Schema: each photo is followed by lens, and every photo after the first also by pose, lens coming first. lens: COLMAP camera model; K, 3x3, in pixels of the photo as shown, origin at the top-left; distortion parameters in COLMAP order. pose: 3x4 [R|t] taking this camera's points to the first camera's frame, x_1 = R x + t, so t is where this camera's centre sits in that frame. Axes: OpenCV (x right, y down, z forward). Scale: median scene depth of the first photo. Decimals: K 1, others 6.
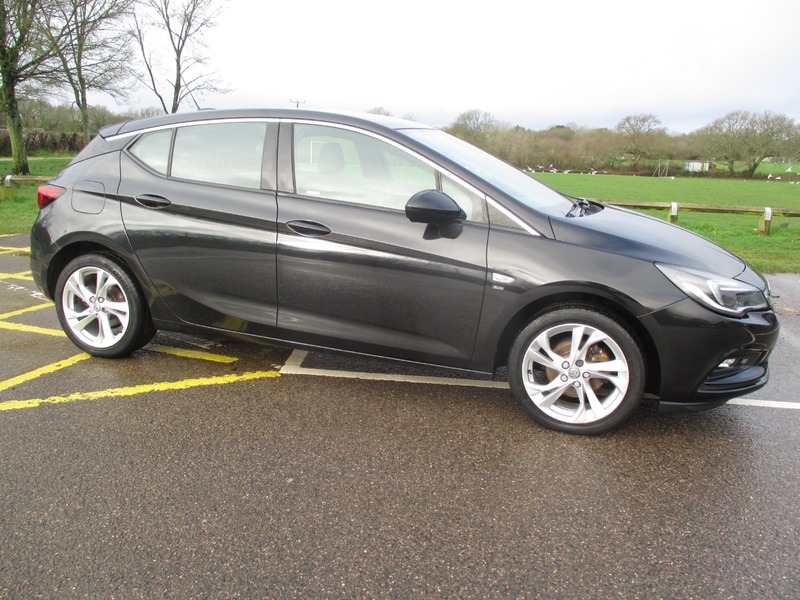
lens RADIAL K [[672.3, 0, 398.2], [0, 672.3, 303.4], [0, 0, 1]] dist [-0.038237, 0.001209]
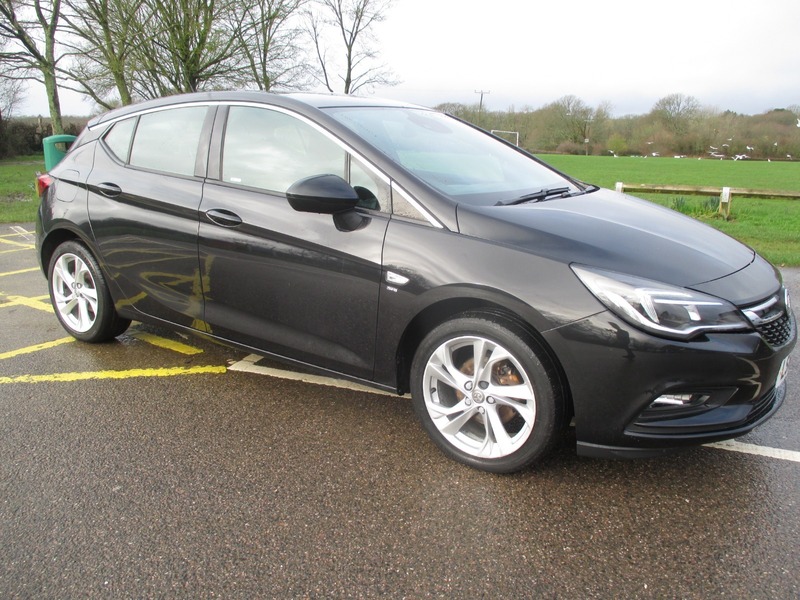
lens RADIAL K [[670.7, 0, 404.5], [0, 670.7, 298.6], [0, 0, 1]] dist [-0.038597, -0.000600]
pose [[0.962426, 0.040528, -0.268504, 0.344815], [-0.038713, 0.999178, 0.012055, -0.019127], [0.268772, -0.001207, 0.963203, 0.165336]]
